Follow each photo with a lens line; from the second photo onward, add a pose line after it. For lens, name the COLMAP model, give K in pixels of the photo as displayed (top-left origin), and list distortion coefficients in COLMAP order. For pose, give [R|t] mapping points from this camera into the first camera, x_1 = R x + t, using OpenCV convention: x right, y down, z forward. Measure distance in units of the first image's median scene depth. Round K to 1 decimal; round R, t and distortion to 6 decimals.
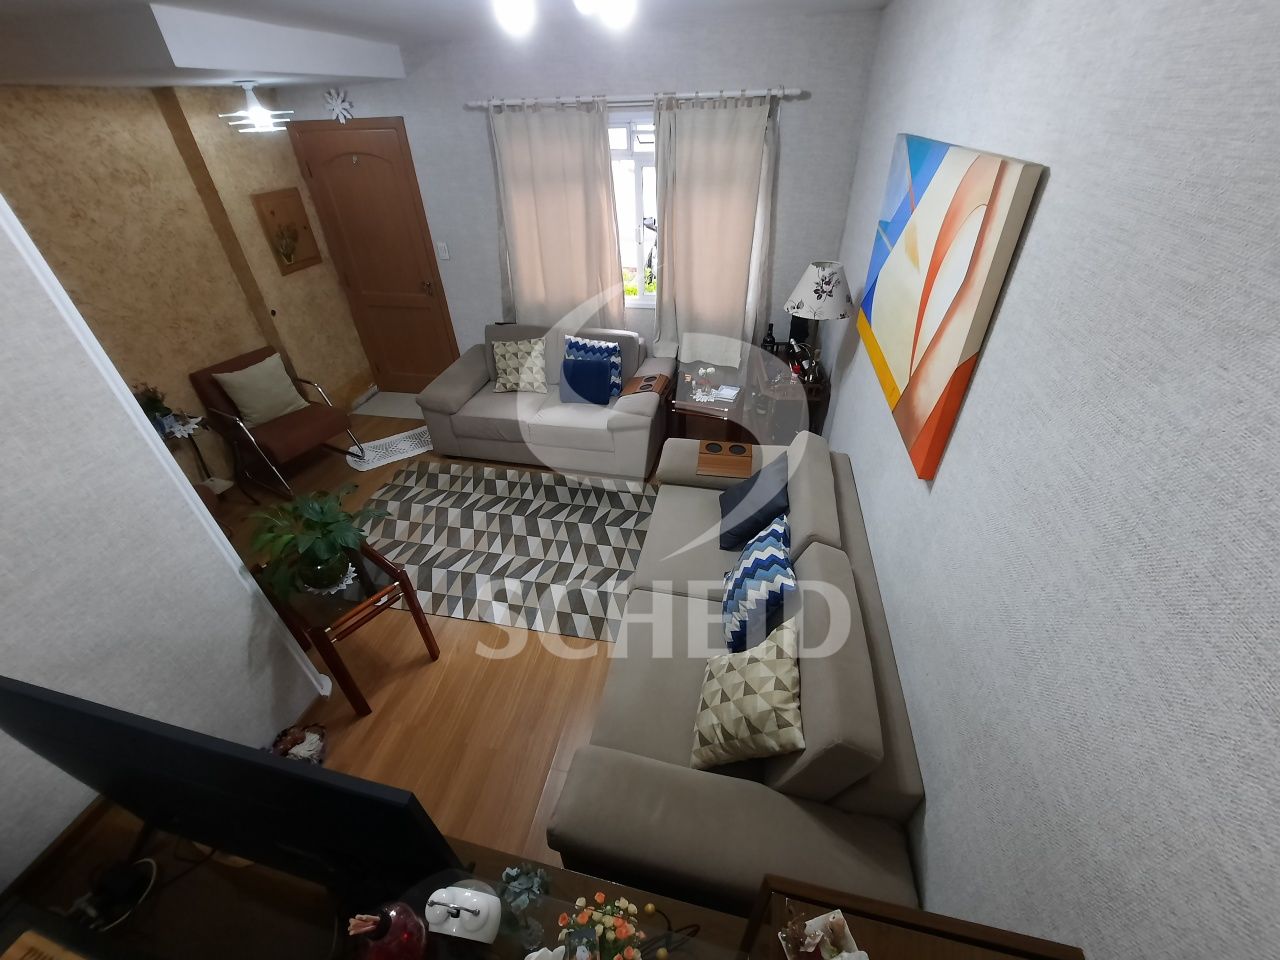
lens RADIAL K [[511.8, 0, 642.1], [0, 511.8, 481.5], [0, 0, 1]] dist [-0.021288, 0.001051]
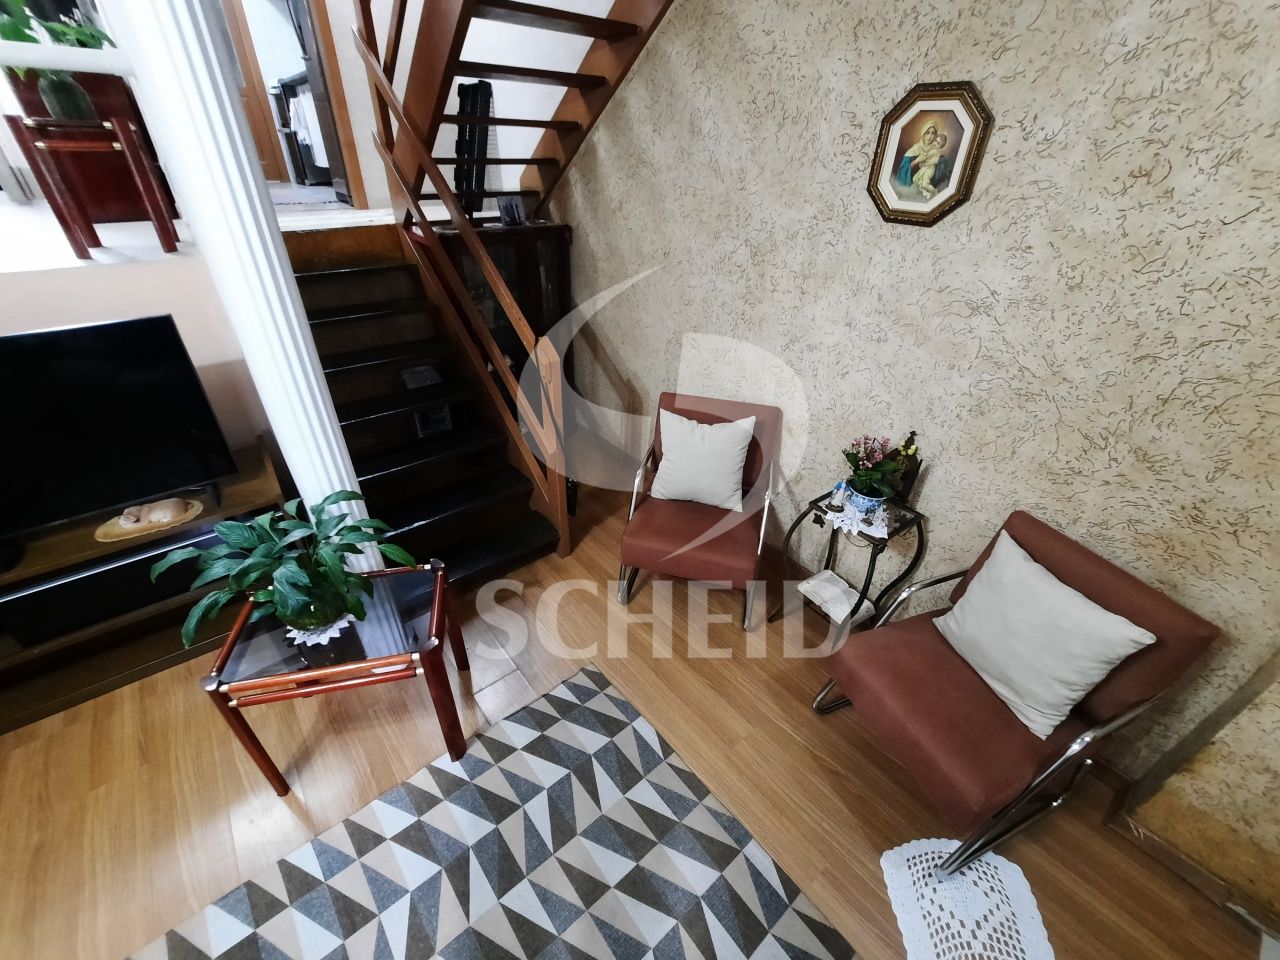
lens RADIAL K [[511.8, 0, 633.1], [0, 511.8, 477.9], [0, 0, 1]] dist [-0.021288, 0.001051]
pose [[-0.629015, 0.420333, -0.653957, -0.331371], [-0.476910, 0.455678, 0.751608, -0.421514], [0.613919, 0.784652, -0.086168, 0.773462]]
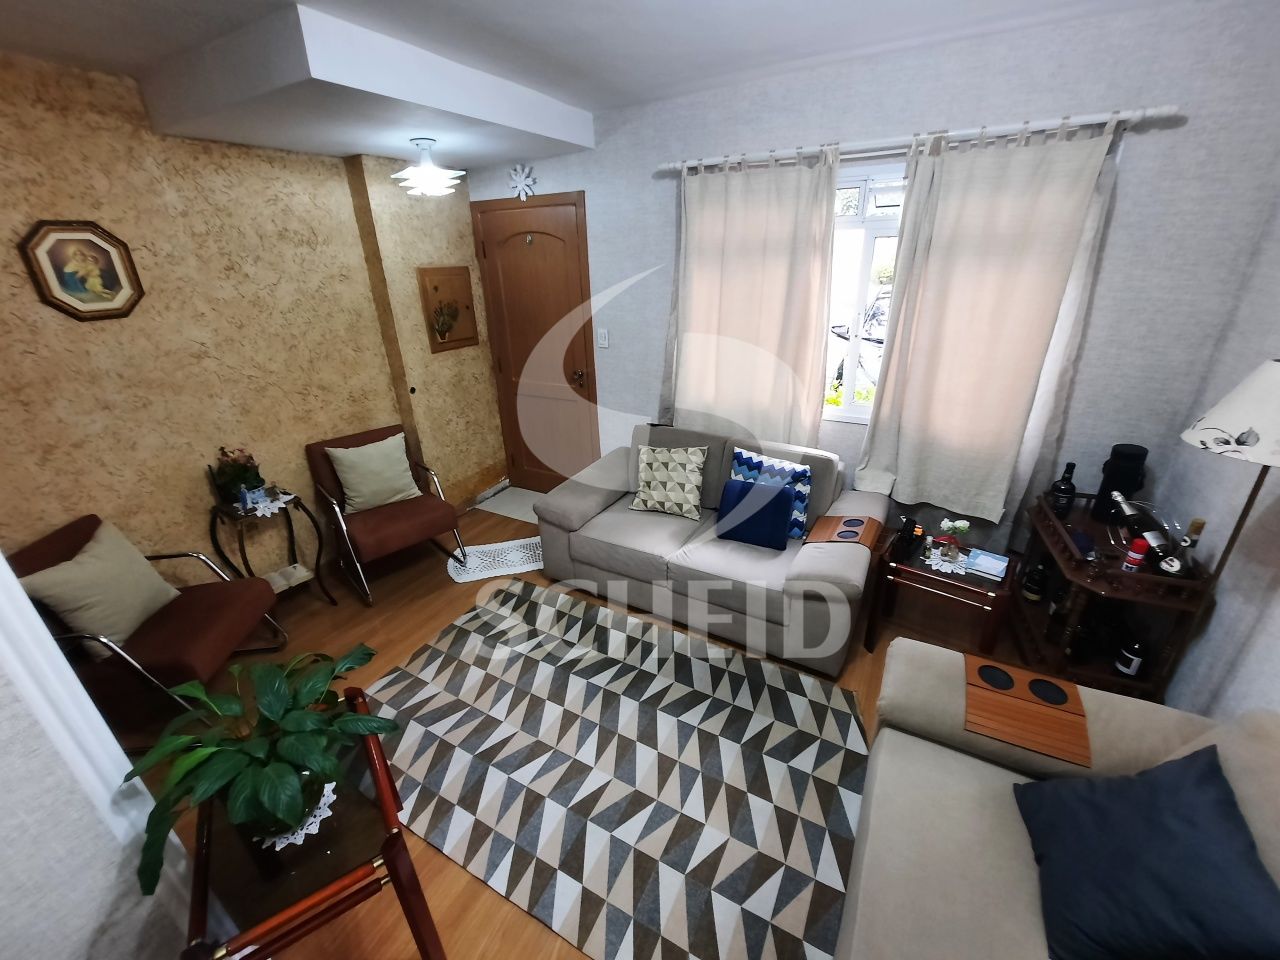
lens RADIAL K [[511.8, 0, 639.0], [0, 511.8, 477.3], [0, 0, 1]] dist [-0.021288, 0.001051]
pose [[0.953652, 0.116363, -0.277502, -0.081272], [-0.173664, 0.965954, -0.191762, -0.087941], [0.245740, 0.231067, 0.941393, 0.311671]]
